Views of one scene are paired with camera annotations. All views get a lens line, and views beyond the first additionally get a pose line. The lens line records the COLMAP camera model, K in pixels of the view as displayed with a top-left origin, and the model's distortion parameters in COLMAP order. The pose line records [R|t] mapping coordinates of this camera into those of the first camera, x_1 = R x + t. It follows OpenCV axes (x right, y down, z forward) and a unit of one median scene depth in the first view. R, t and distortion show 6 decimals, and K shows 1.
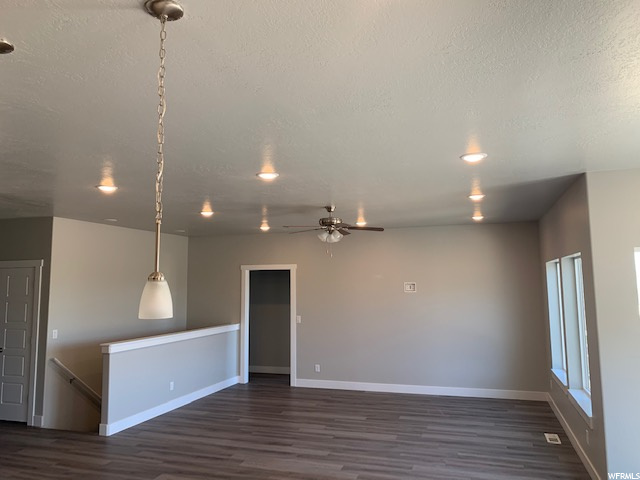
lens RADIAL K [[489.0, 0, 312.6], [0, 489.0, 219.3], [0, 0, 1]] dist [0.026717, -0.032174]
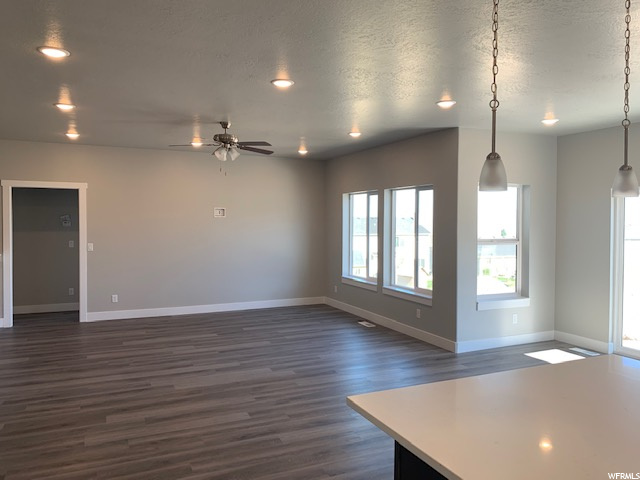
lens RADIAL K [[489.0, 0, 320.7], [0, 489.0, 241.4], [0, 0, 1]] dist [0.026717, -0.032174]
pose [[0.727991, -0.017078, 0.685374, -0.351265], [-0.101887, 0.985894, 0.132788, 0.040597], [-0.677974, -0.166499, 0.715982, 0.112566]]
